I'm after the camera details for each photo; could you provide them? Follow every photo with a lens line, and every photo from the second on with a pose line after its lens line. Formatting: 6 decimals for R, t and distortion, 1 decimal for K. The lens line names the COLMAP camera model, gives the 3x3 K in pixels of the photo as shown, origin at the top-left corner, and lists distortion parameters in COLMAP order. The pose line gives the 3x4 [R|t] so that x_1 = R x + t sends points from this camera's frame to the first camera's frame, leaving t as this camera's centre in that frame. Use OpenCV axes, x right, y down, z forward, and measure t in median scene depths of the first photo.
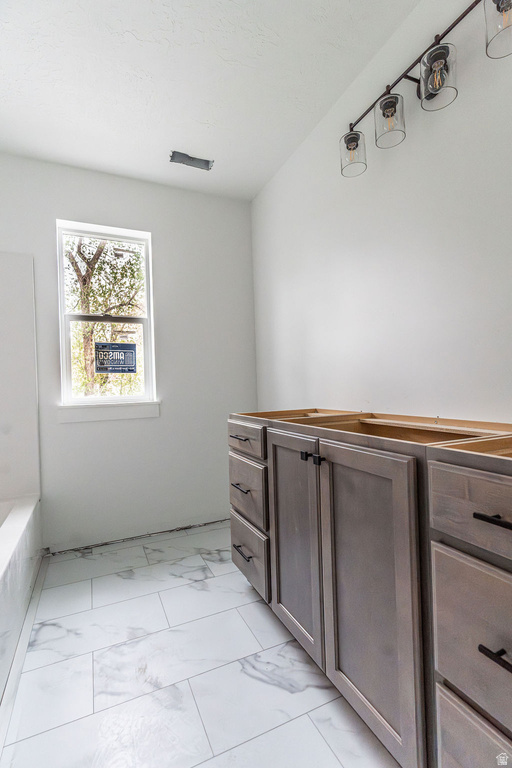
lens RADIAL K [[375.6, 0, 256.0], [0, 375.6, 384.0], [0, 0, 1]] dist [-0.076342, 0.033379]
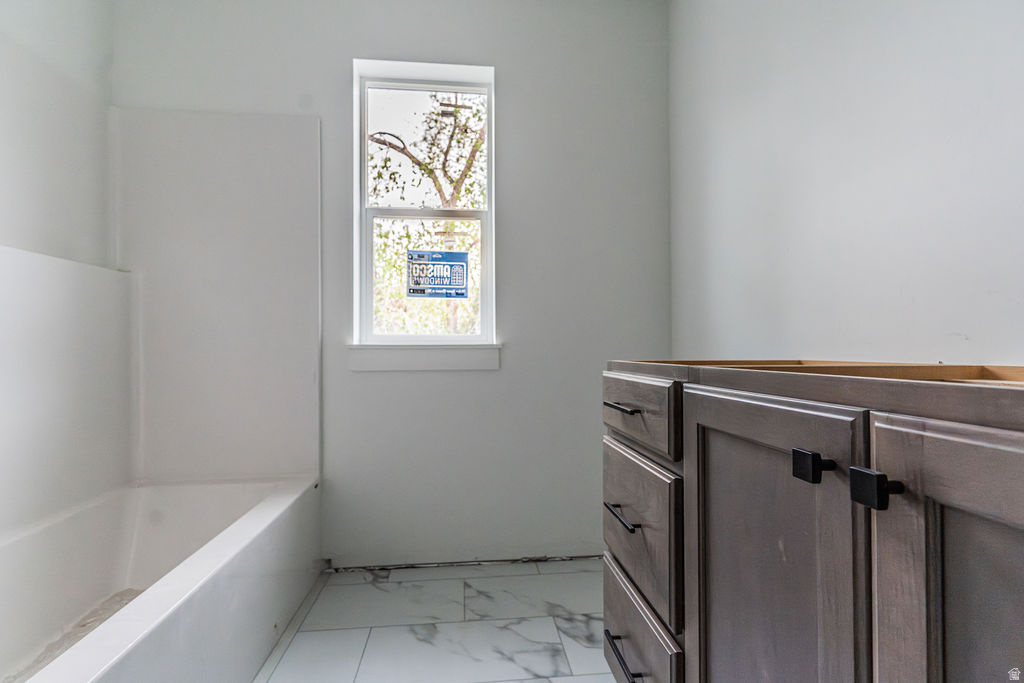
lens RADIAL K [[479.8, 0, 504.3], [0, 479.8, 341.2], [0, 0, 1]] dist [-0.001644, 0.000058]
pose [[0.940161, 0.026759, -0.339678, 0.014795], [-0.032289, 0.999422, -0.010638, 0.055675], [0.339197, 0.020969, 0.940482, 0.296950]]
